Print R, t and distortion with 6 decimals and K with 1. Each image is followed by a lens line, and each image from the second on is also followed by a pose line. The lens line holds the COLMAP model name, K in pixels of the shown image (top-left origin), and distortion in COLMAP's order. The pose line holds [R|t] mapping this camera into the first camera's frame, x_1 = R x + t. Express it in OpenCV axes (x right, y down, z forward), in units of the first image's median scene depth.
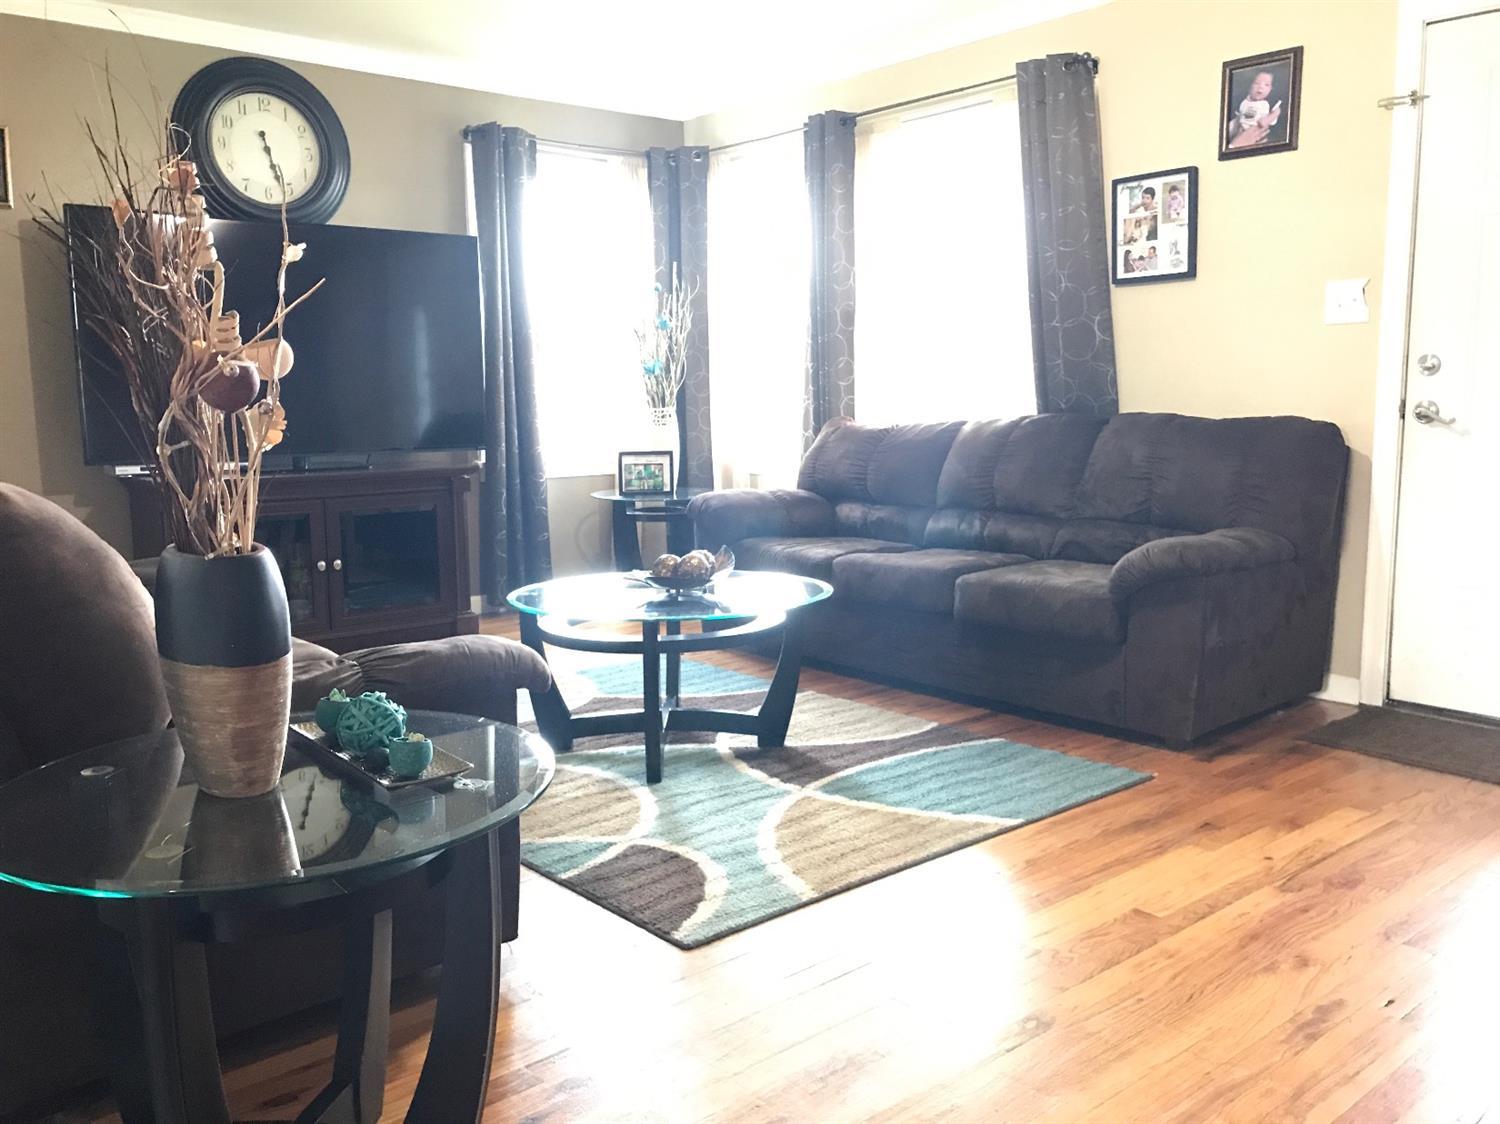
lens RADIAL K [[1239.7, 0, 750.0], [0, 1239.7, 562.0], [0, 0, 1]] dist [0.015371, -0.006680]
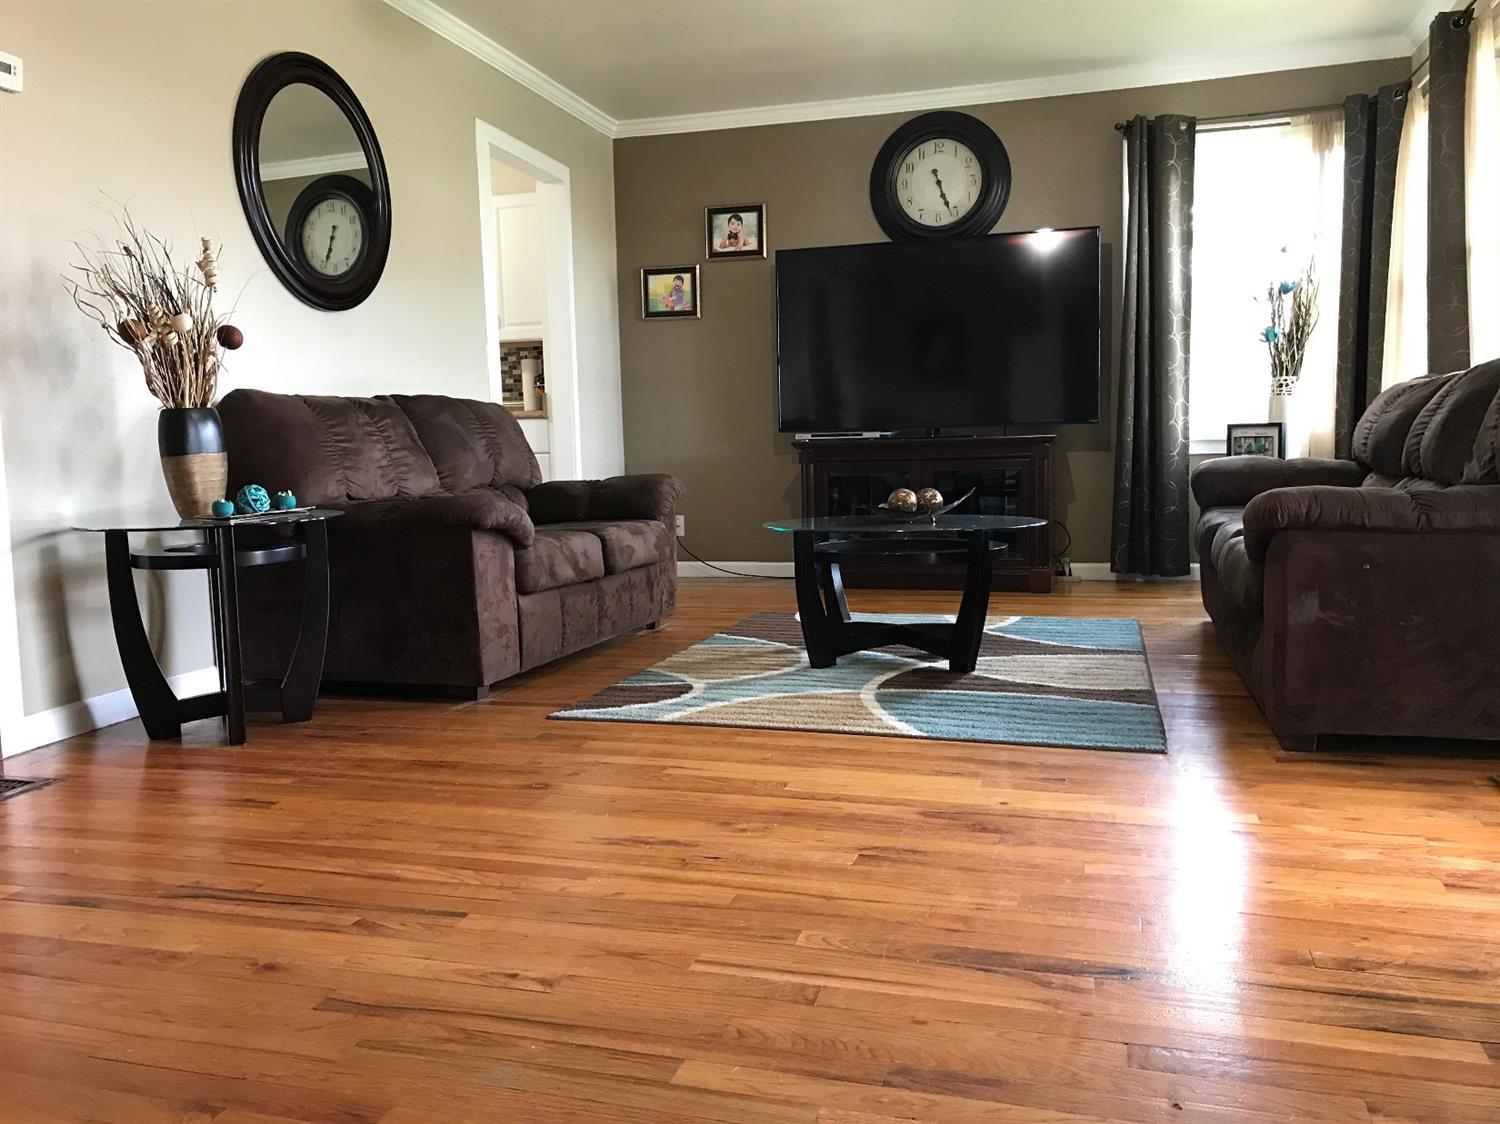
lens RADIAL K [[1239.7, 0, 750.0], [0, 1239.7, 562.0], [0, 0, 1]] dist [0.015371, -0.006680]
pose [[0.550789, 0.075407, -0.831231, 0.651300], [-0.092849, 0.995265, 0.028765, 0.032382], [0.829464, 0.061336, 0.555183, 0.200765]]
